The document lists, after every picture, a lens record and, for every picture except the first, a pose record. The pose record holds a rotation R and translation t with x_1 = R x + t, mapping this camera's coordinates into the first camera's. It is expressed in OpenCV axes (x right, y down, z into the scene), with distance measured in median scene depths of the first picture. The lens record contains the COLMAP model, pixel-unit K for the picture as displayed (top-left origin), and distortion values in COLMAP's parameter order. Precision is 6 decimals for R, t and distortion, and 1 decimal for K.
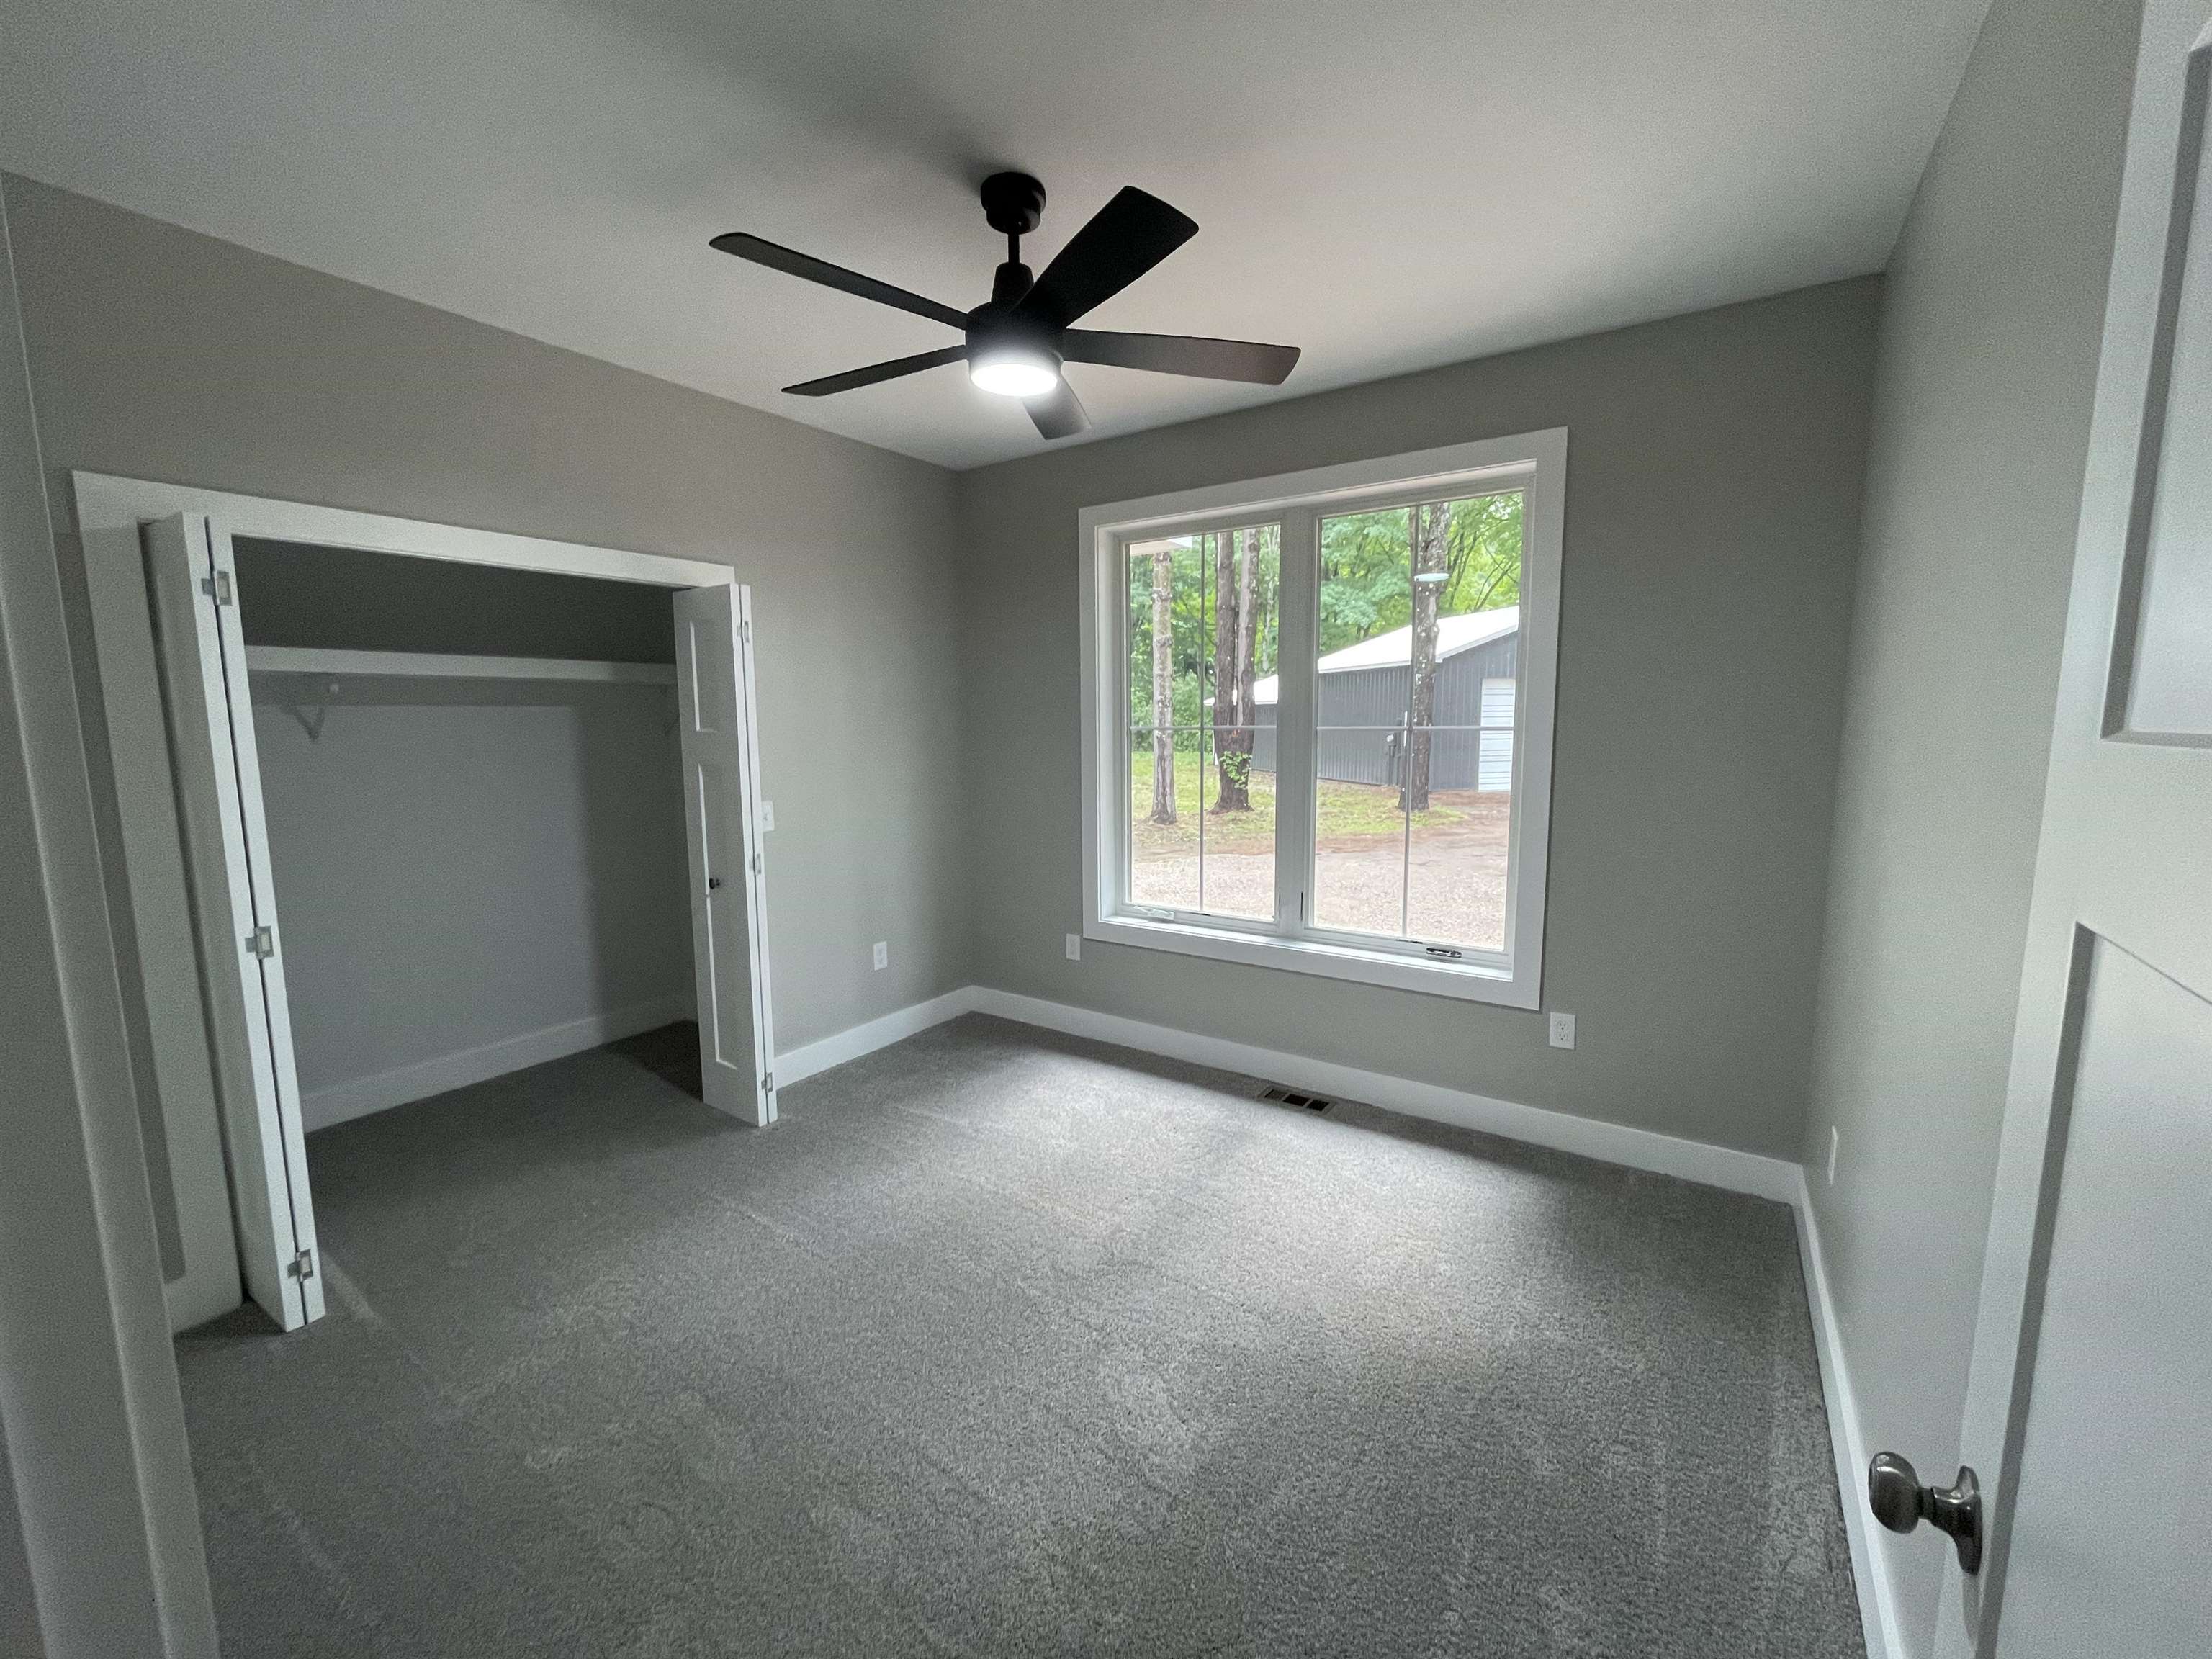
lens RADIAL K [[884.2, 0, 1097.0], [0, 884.2, 815.9], [0, 0, 1]] dist [-0.000307, -0.000150]
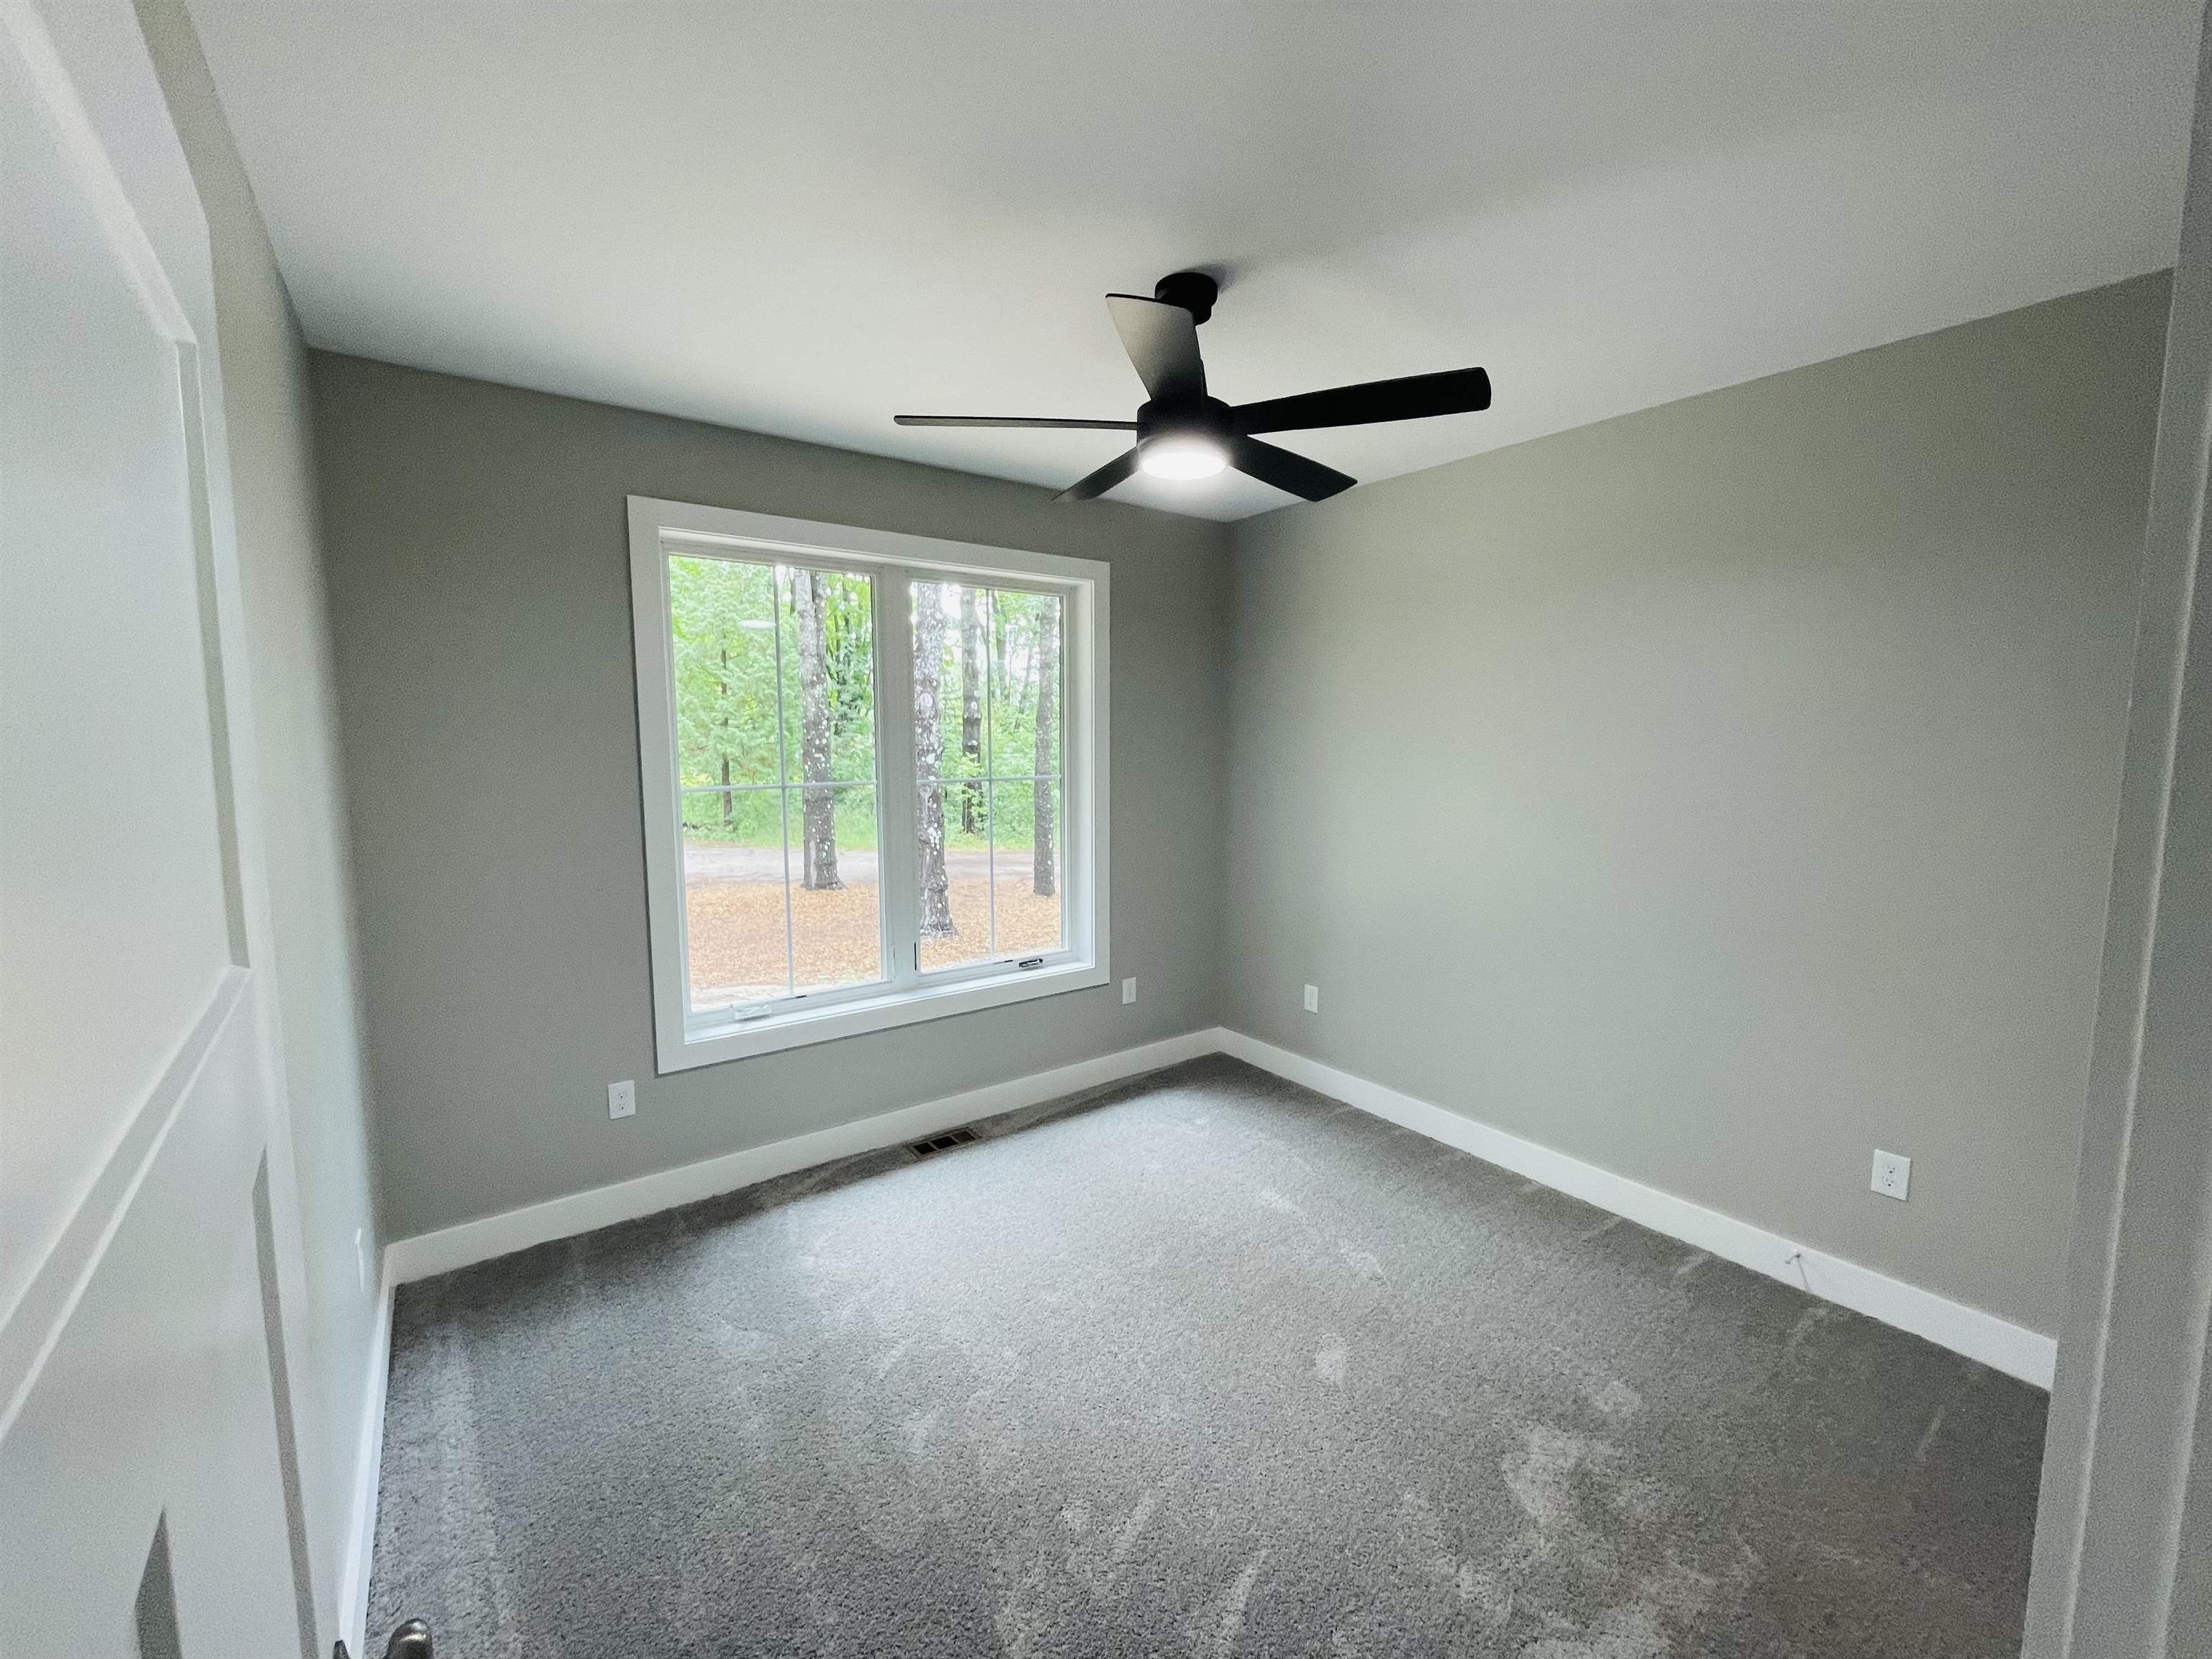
lens RADIAL K [[895.5, 0, 1110.2], [0, 895.5, 826.7], [0, 0, 1]] dist [0.000135, -0.000875]
pose [[0.339391, -0.066870, 0.938265, -0.653525], [0.124259, 0.991916, 0.025747, -0.044398], [-0.932402, 0.107849, 0.344956, 0.428241]]
